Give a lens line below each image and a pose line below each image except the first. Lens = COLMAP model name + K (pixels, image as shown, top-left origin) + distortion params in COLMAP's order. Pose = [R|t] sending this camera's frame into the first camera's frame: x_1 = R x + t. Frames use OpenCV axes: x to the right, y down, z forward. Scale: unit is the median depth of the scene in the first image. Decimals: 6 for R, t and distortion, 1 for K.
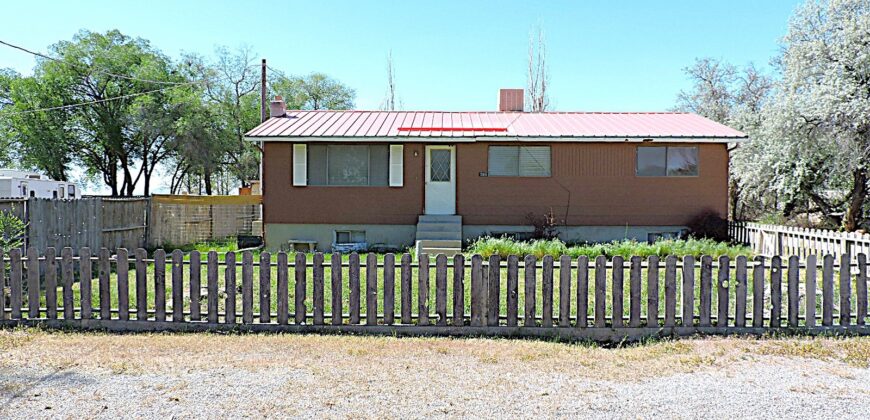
lens RADIAL K [[610.2, 0, 435.0], [0, 610.2, 210.0], [0, 0, 1]] dist [-0.031451, 0.000612]
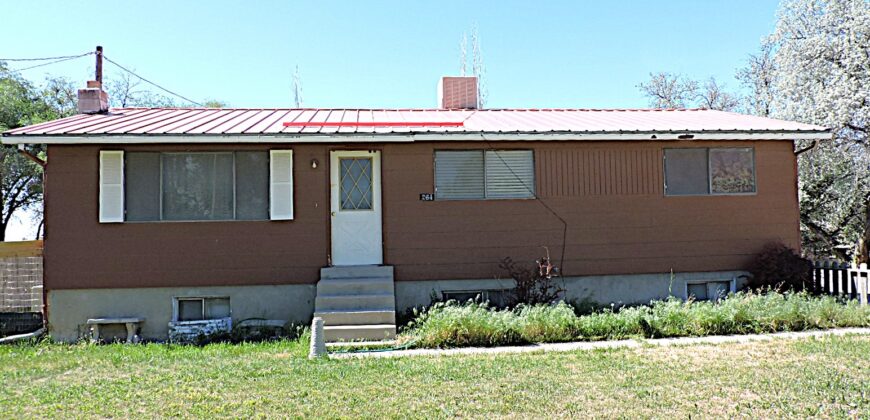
lens RADIAL K [[633.5, 0, 435.0], [0, 633.5, 210.0], [0, 0, 1]] dist [-0.031926, 0.000353]
pose [[0.991729, -0.020597, 0.126684, 0.006666], [0.029463, 0.997215, -0.068517, -0.001634], [-0.124920, 0.071683, 0.989574, 0.373671]]
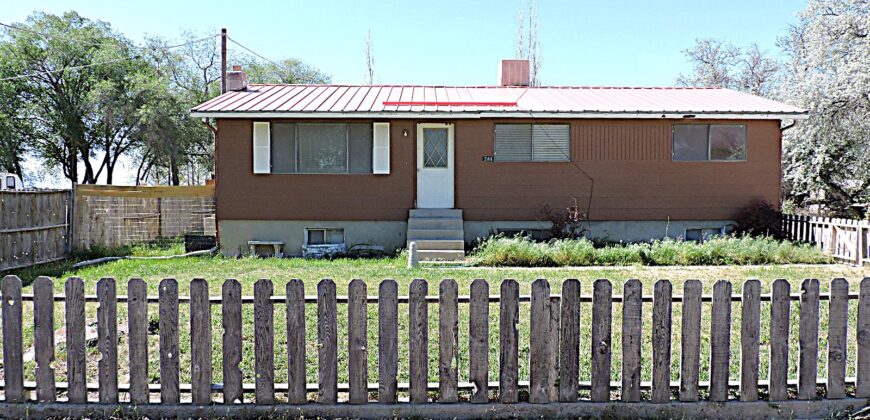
lens RADIAL K [[610.2, 0, 435.0], [0, 610.2, 210.0], [0, 0, 1]] dist [-0.031451, 0.000612]
pose [[0.999311, -0.005156, 0.036753, -0.022346], [0.004710, 0.999914, 0.012206, 0.000035], [-0.036813, -0.012024, 0.999250, 0.184783]]
